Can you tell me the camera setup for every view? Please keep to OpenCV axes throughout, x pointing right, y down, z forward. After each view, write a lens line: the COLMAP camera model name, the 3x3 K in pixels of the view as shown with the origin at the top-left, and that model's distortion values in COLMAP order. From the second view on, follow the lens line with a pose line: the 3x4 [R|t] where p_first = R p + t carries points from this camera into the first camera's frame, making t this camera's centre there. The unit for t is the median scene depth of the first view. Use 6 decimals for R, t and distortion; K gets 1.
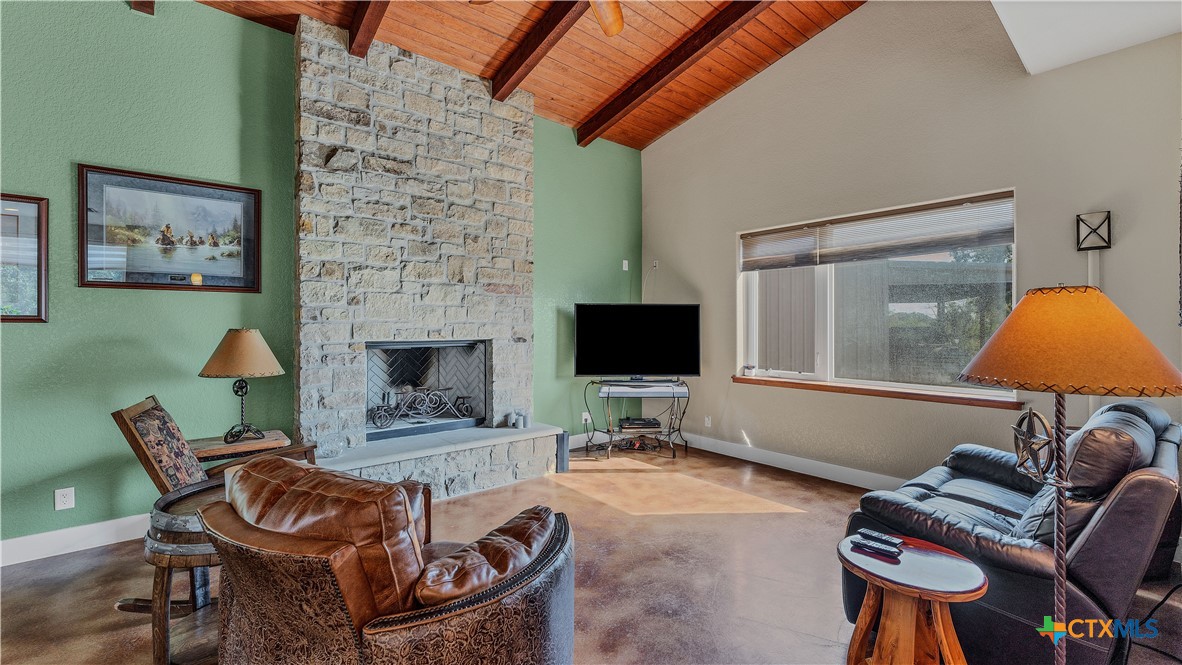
lens RADIAL K [[485.6, 0, 591.6], [0, 485.6, 324.2], [0, 0, 1]] dist [-0.002396, -0.000259]
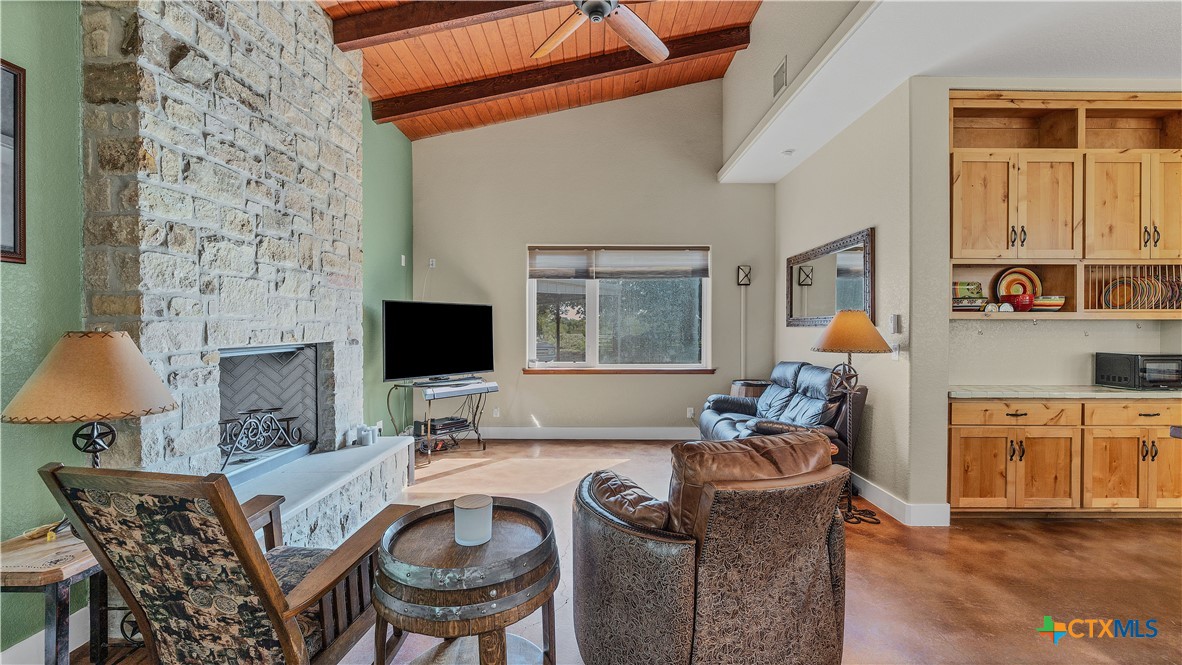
lens RADIAL K [[489.5, 0, 591.5], [0, 489.5, 327.2], [0, 0, 1]] dist [-0.001012, 0.000256]
pose [[0.650271, -0.002126, 0.759699, -0.626218], [-0.004700, 0.999966, 0.006821, -0.001194], [-0.759688, -0.008006, 0.650239, 0.162973]]
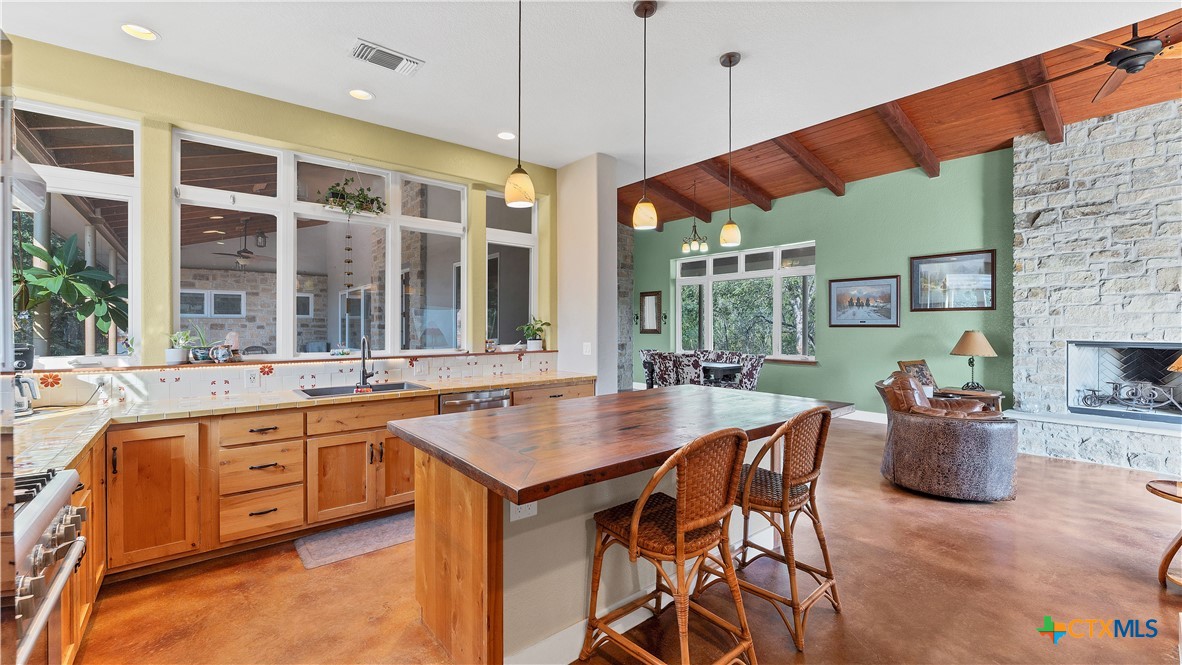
lens RADIAL K [[489.5, 0, 591.5], [0, 489.5, 327.2], [0, 0, 1]] dist [-0.001012, 0.000256]
pose [[-0.004071, 0.001116, -0.999991, 0.941322], [0.002415, 0.999996, 0.001106, -0.008248], [0.999989, -0.002410, -0.004074, -0.368209]]
